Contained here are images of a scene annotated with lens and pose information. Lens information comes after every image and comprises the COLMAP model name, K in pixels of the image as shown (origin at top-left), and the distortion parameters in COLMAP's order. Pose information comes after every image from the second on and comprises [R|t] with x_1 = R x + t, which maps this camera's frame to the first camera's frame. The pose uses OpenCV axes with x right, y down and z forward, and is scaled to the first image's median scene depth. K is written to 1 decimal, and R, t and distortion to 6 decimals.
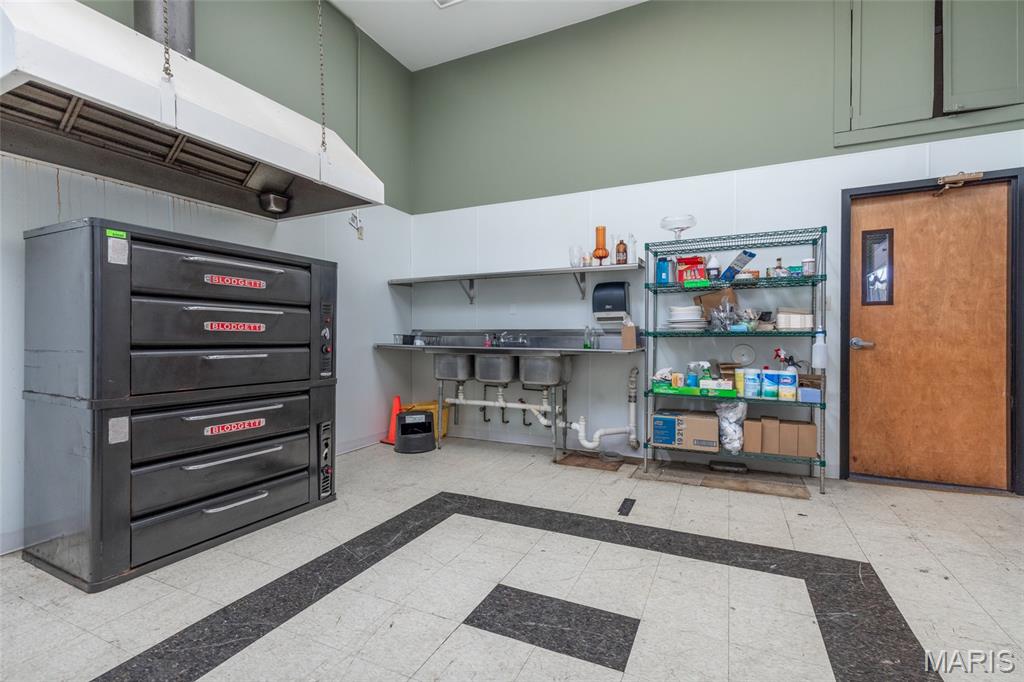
lens RADIAL K [[467.2, 0, 512.0], [0, 467.2, 341.0], [0, 0, 1]] dist [0.001656, 0.000107]
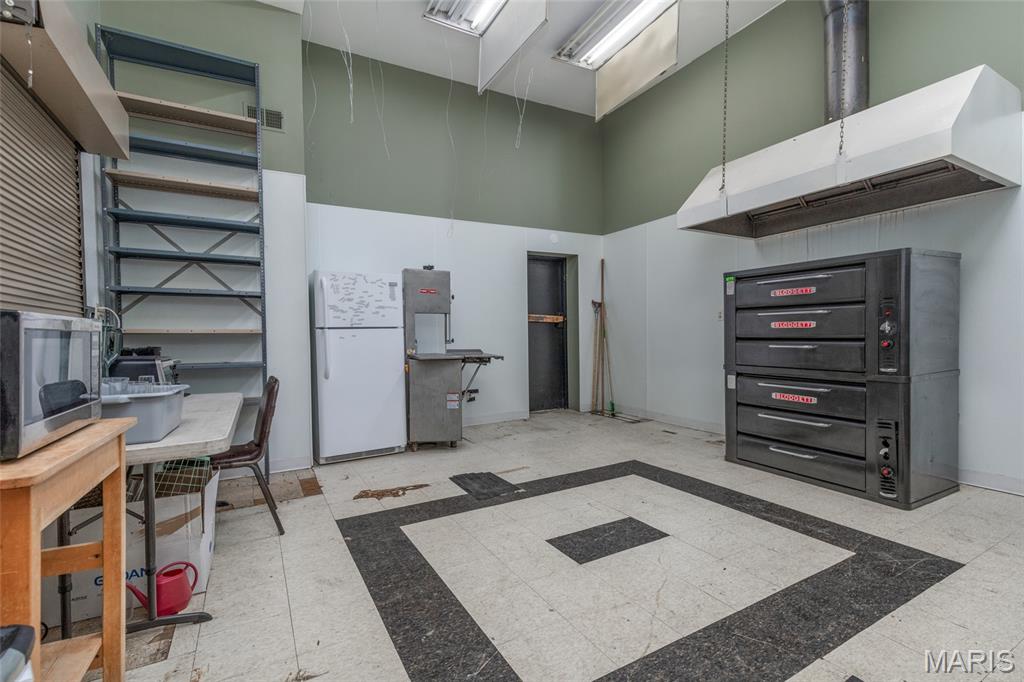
lens RADIAL K [[467.2, 0, 512.0], [0, 467.2, 341.0], [0, 0, 1]] dist [0.001656, 0.000107]
pose [[-0.591922, 0.021593, -0.805706, 0.973855], [0.012673, 0.999767, 0.017484, -0.017169], [0.805896, 0.000138, -0.592058, 1.127907]]
